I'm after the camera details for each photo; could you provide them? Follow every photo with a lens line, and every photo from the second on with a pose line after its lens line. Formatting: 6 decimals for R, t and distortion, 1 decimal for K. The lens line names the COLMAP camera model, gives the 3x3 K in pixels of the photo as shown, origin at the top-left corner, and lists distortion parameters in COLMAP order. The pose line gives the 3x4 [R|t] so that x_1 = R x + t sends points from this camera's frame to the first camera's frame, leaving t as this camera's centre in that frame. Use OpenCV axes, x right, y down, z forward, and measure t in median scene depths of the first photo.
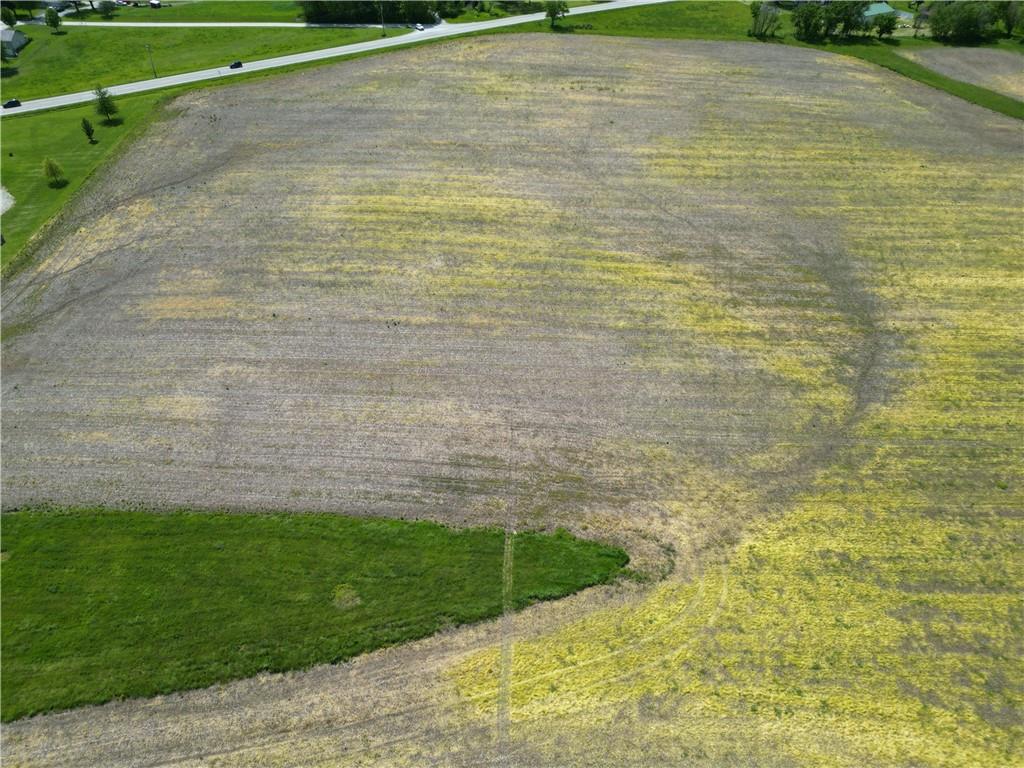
lens RADIAL K [[723.4, 0, 509.2], [0, 723.4, 369.3], [0, 0, 1]] dist [0.091122, -0.086978]
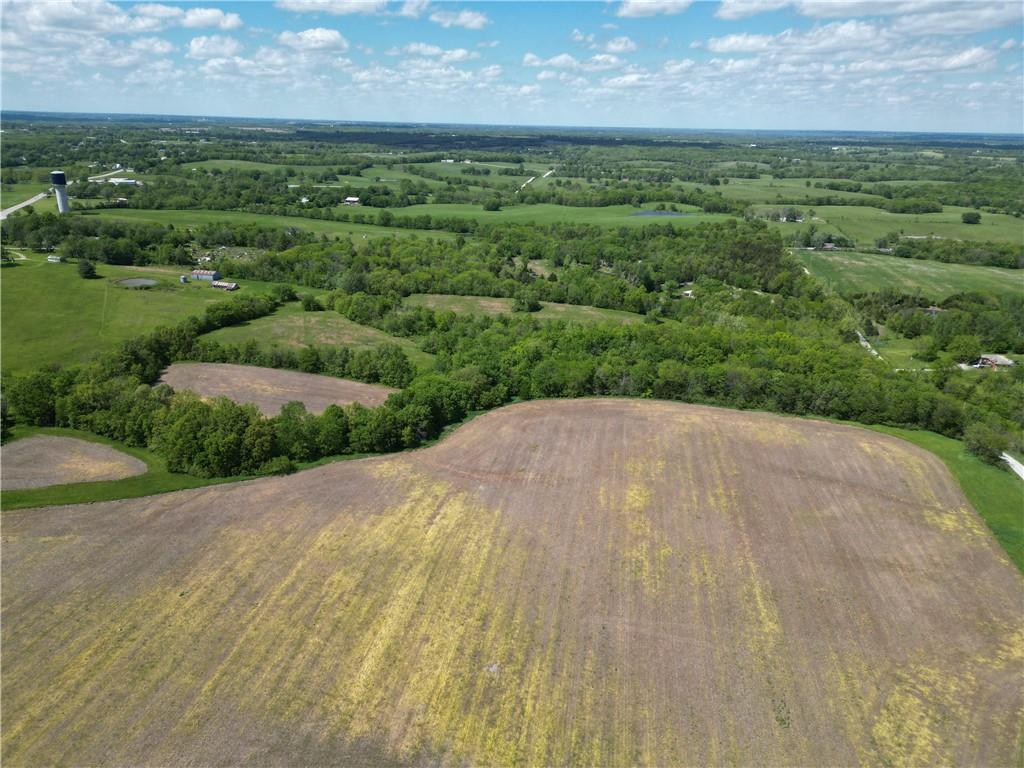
lens RADIAL K [[712.8, 0, 508.2], [0, 712.8, 380.5], [0, 0, 1]] dist [0.087362, -0.083130]
pose [[0.149705, -0.345216, 0.926506, -0.226887], [0.601418, 0.775570, 0.191800, -0.548575], [-0.784783, 0.528504, 0.323726, 0.254436]]
